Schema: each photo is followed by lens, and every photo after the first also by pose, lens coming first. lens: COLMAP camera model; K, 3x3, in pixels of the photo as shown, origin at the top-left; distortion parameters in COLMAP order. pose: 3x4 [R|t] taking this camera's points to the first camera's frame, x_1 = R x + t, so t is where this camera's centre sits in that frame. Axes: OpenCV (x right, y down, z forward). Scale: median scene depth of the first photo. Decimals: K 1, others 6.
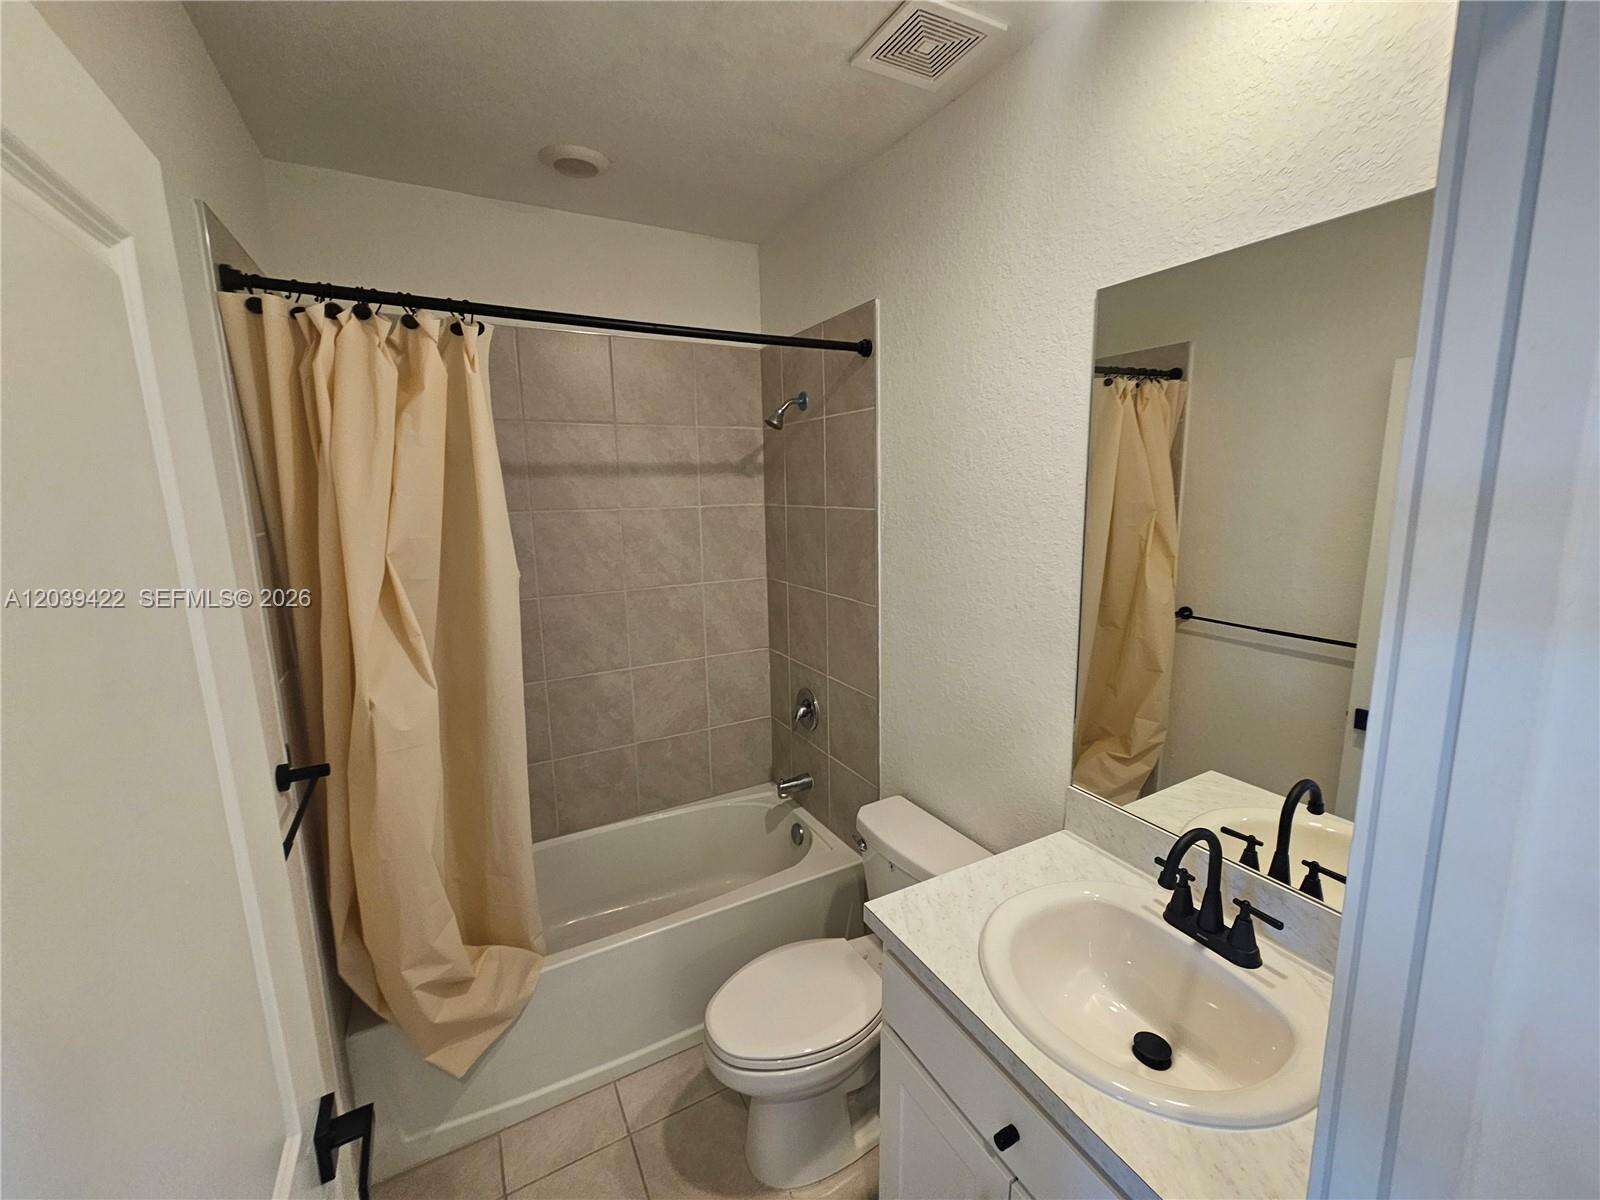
lens RADIAL K [[654.0, 0, 799.0], [0, 654.0, 597.4], [0, 0, 1]] dist [0.000607, 0.000077]
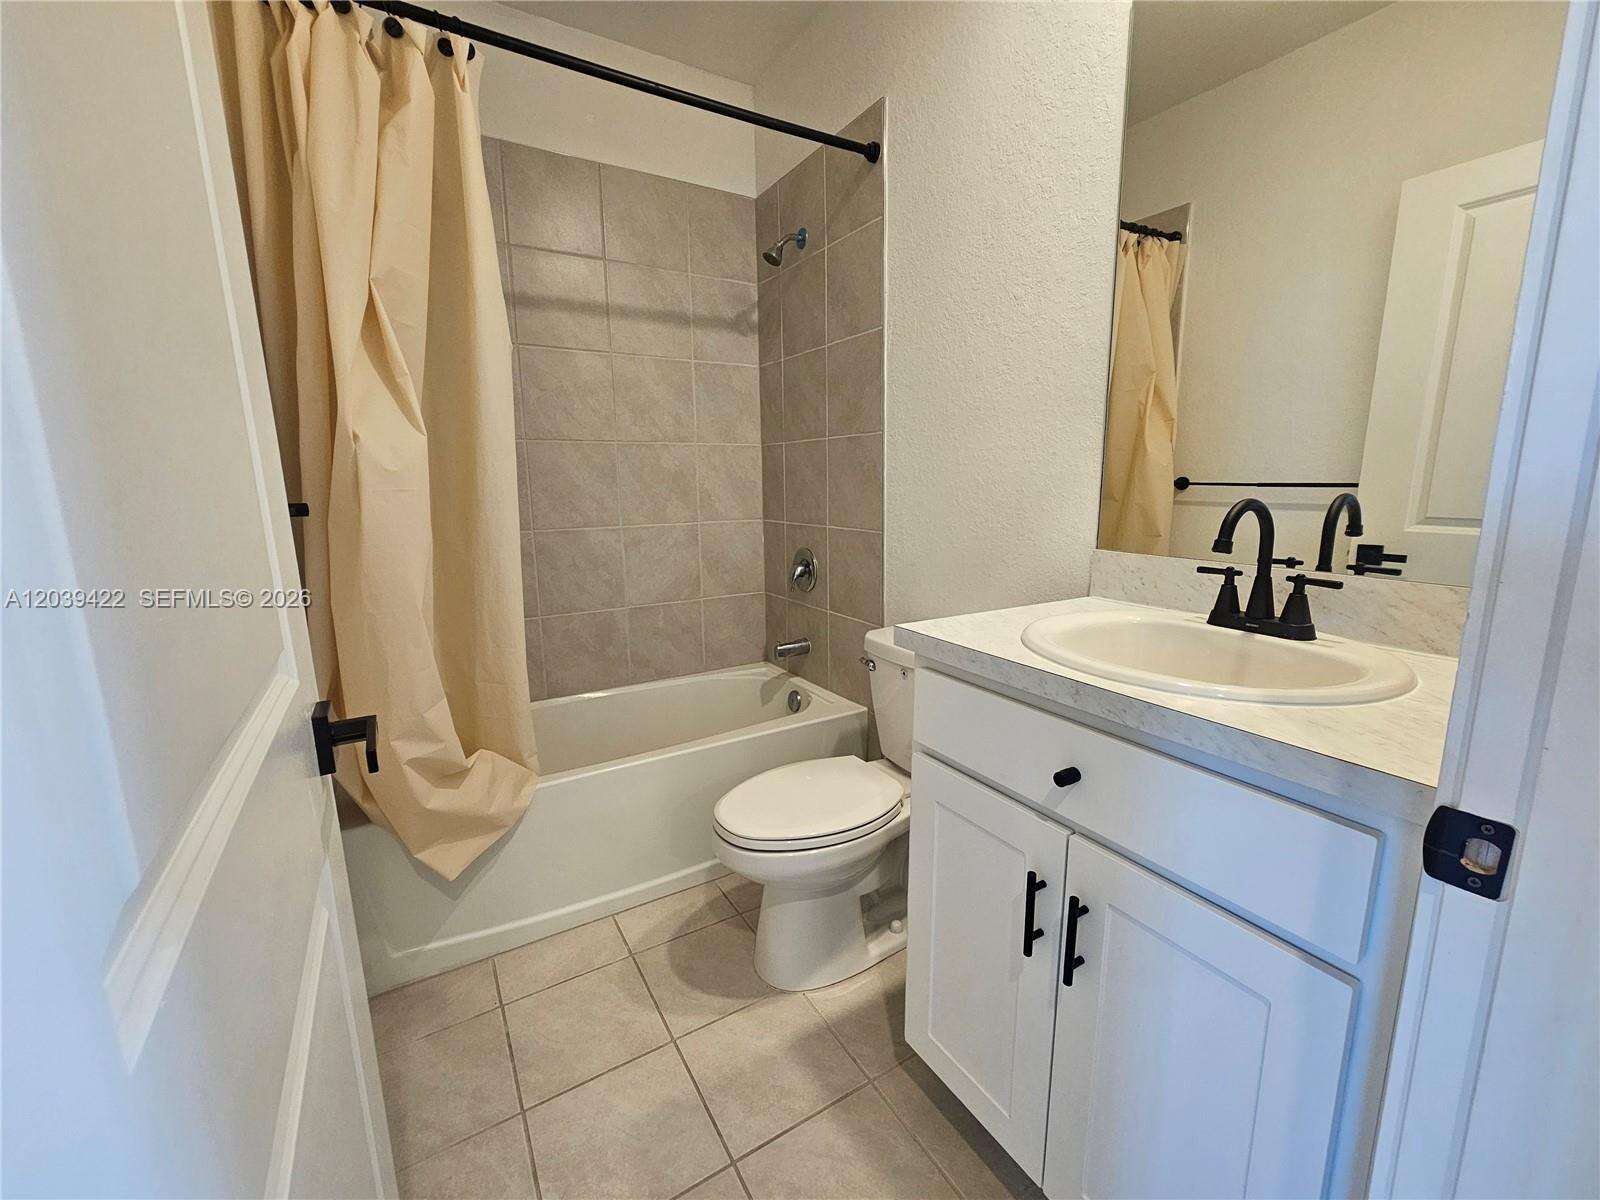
lens RADIAL K [[654.0, 0, 796.9], [0, 654.0, 599.4], [0, 0, 1]] dist [0.000607, 0.000077]
pose [[0.999208, -0.002904, 0.039687, -0.048386], [0.002502, 0.999945, 0.010168, 0.259734], [-0.039714, -0.010061, 0.999160, 0.038038]]
